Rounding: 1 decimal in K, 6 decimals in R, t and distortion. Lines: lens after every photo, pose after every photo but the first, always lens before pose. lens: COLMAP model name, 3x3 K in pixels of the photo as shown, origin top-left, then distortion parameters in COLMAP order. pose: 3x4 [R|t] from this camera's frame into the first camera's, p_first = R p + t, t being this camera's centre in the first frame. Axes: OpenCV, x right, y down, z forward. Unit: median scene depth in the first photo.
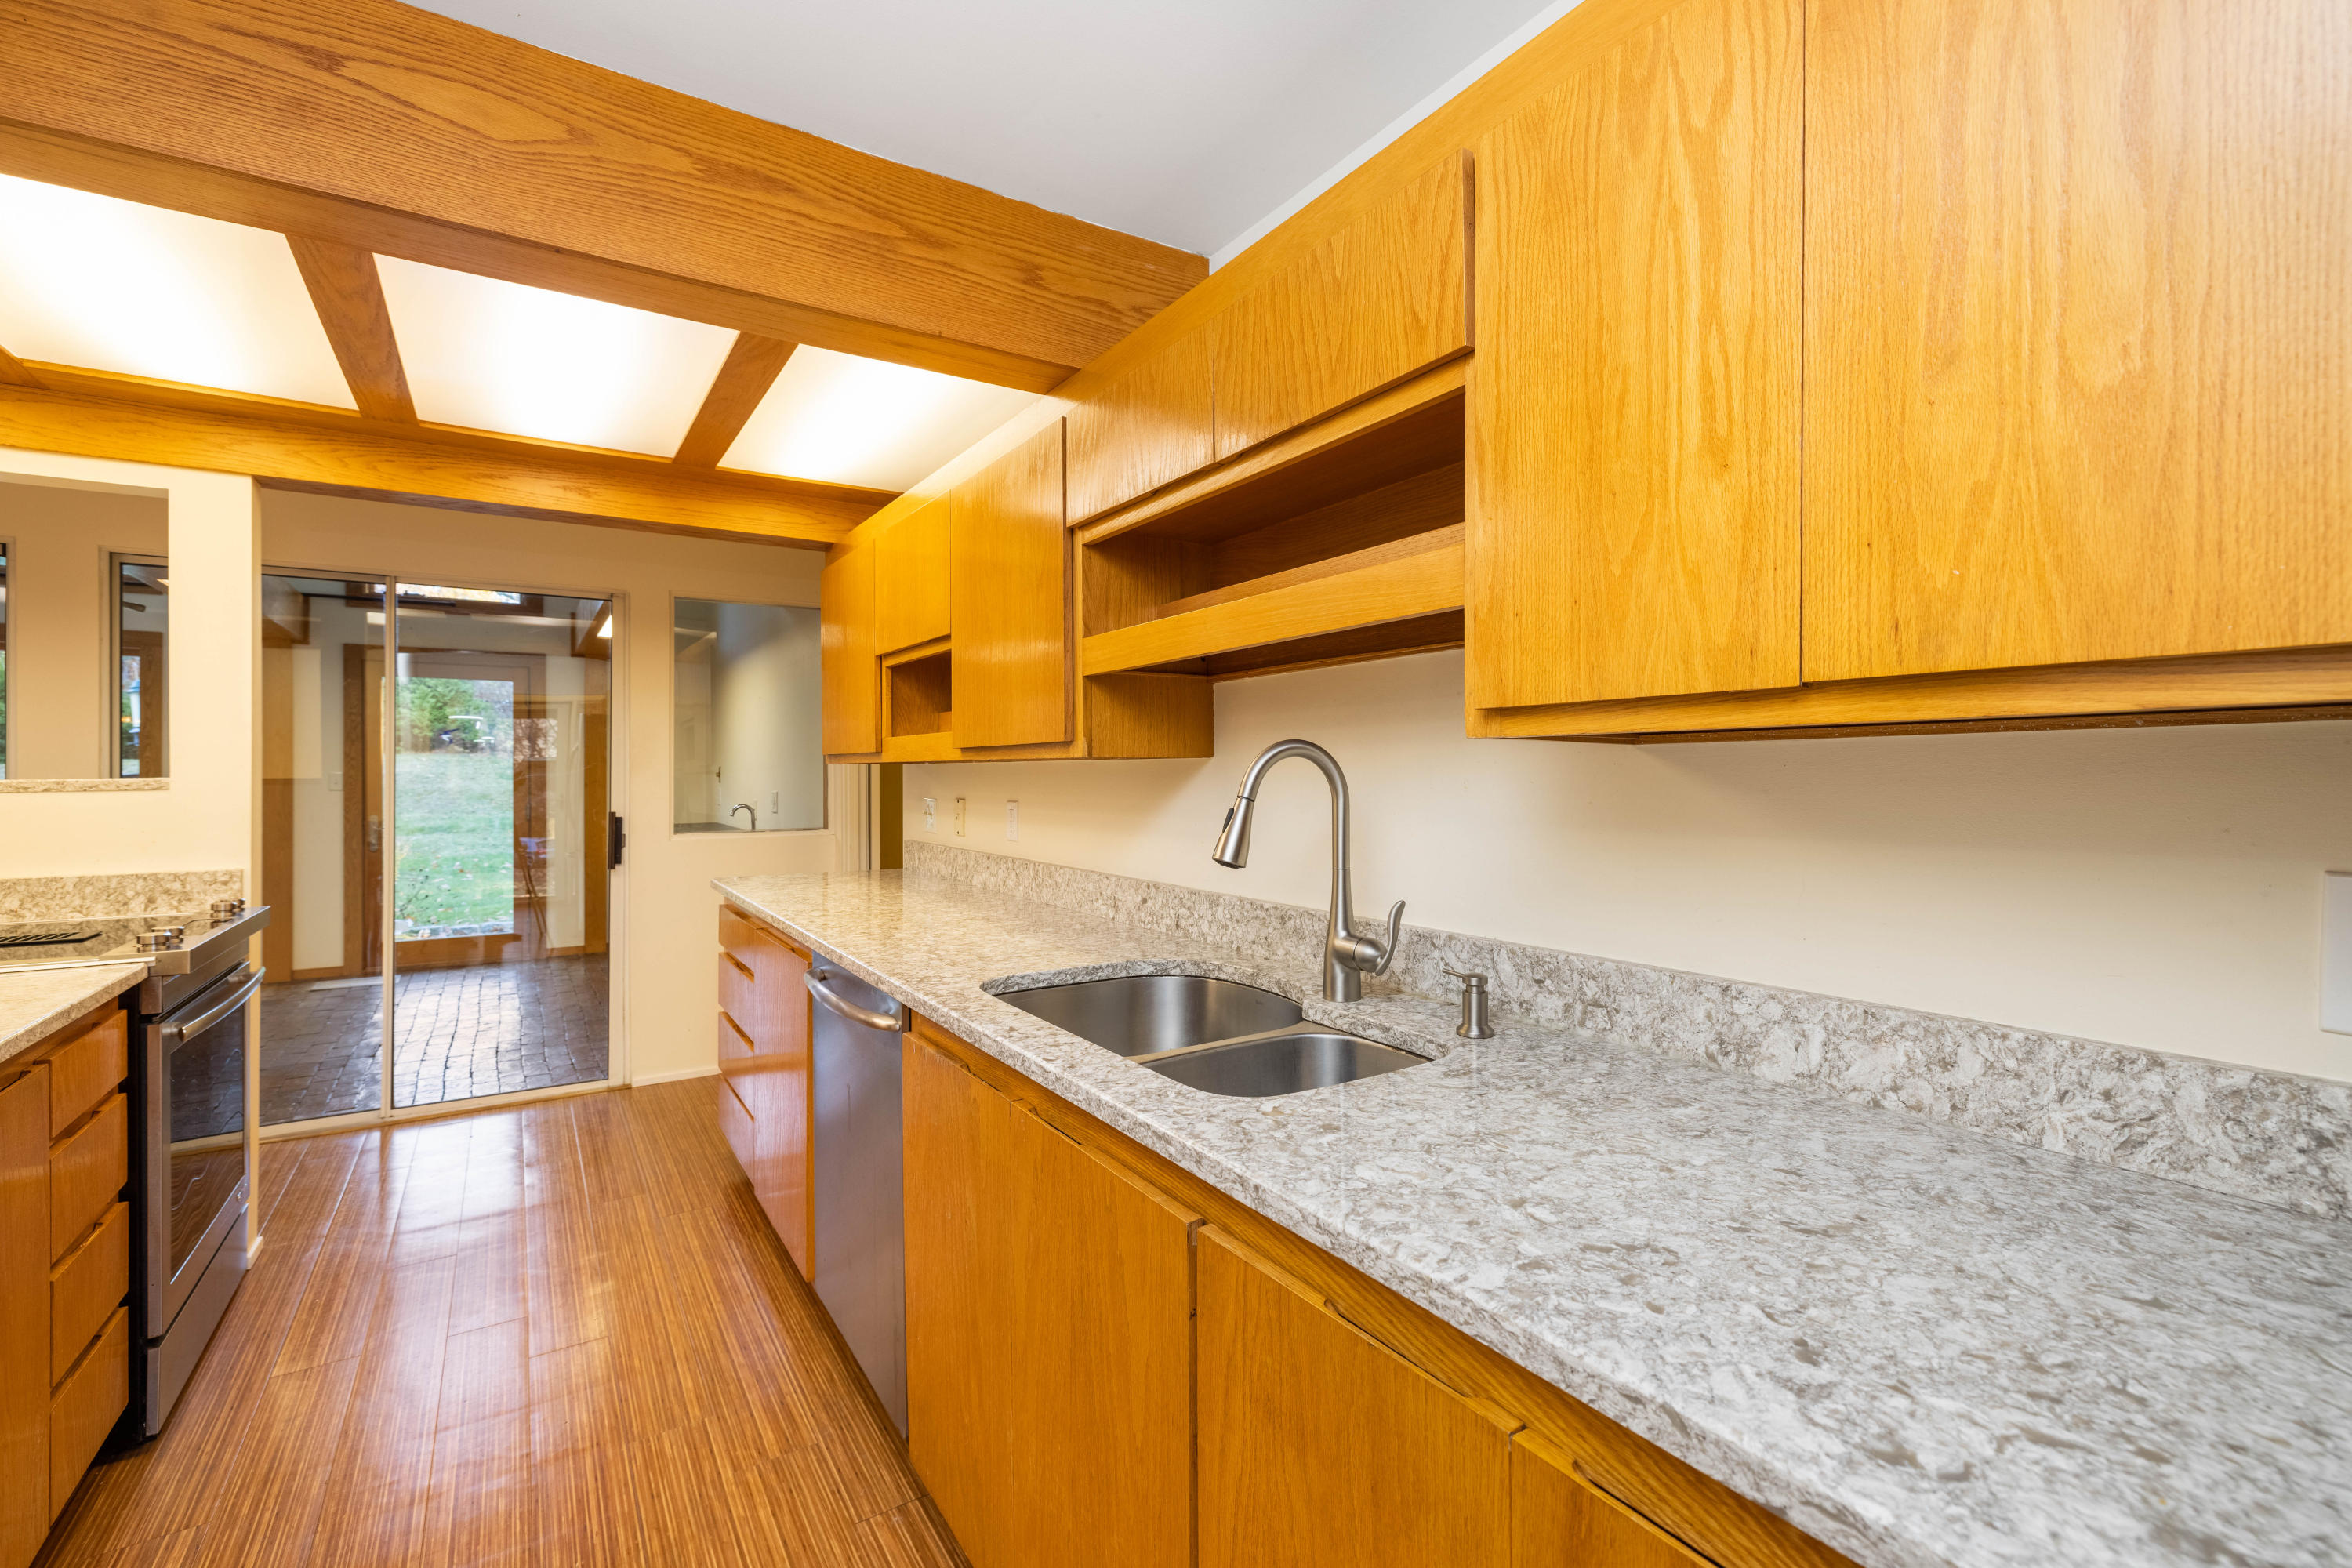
lens RADIAL K [[1024.8, 0, 1189.6], [0, 1024.8, 772.1], [0, 0, 1]] dist [0.002865, -0.000986]
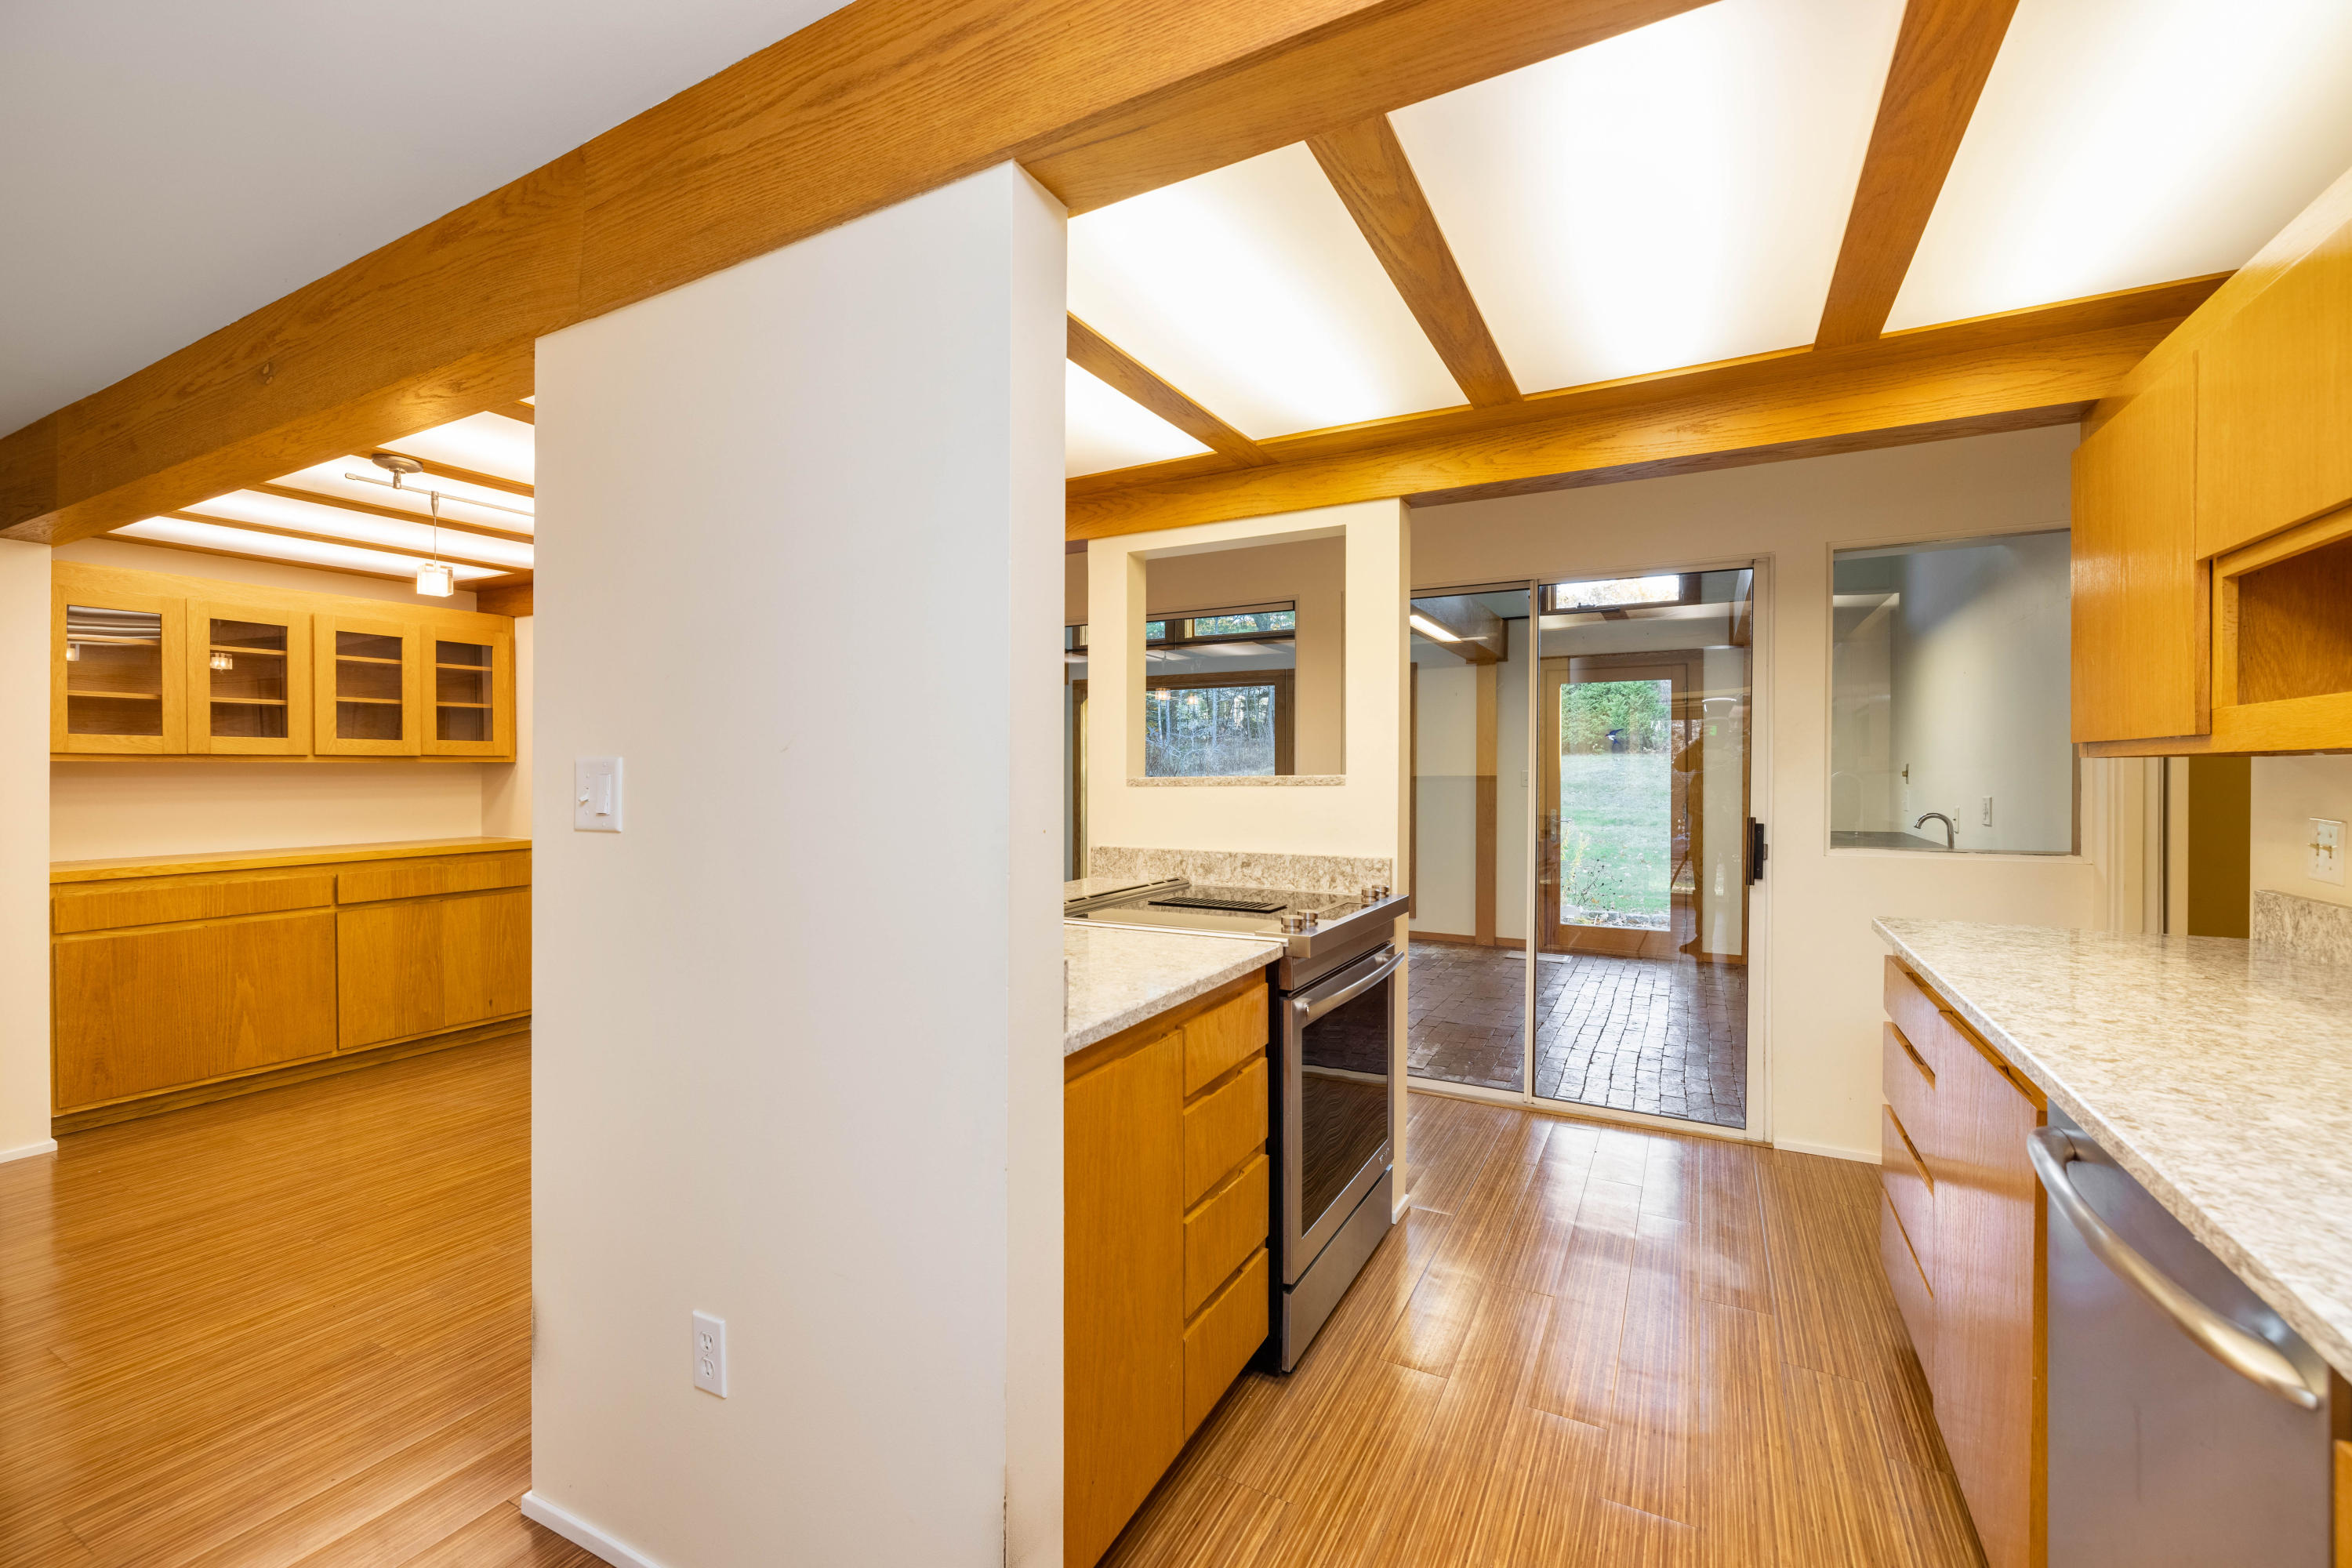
lens RADIAL K [[1024.8, 0, 1120.9], [0, 1024.8, 779.1], [0, 0, 1]] dist [0.002865, -0.000986]
pose [[0.463338, 0.008537, -0.886141, -0.080554], [-0.001384, 0.999959, 0.008910, 0.000433], [0.886181, -0.002902, 0.463331, 0.220275]]
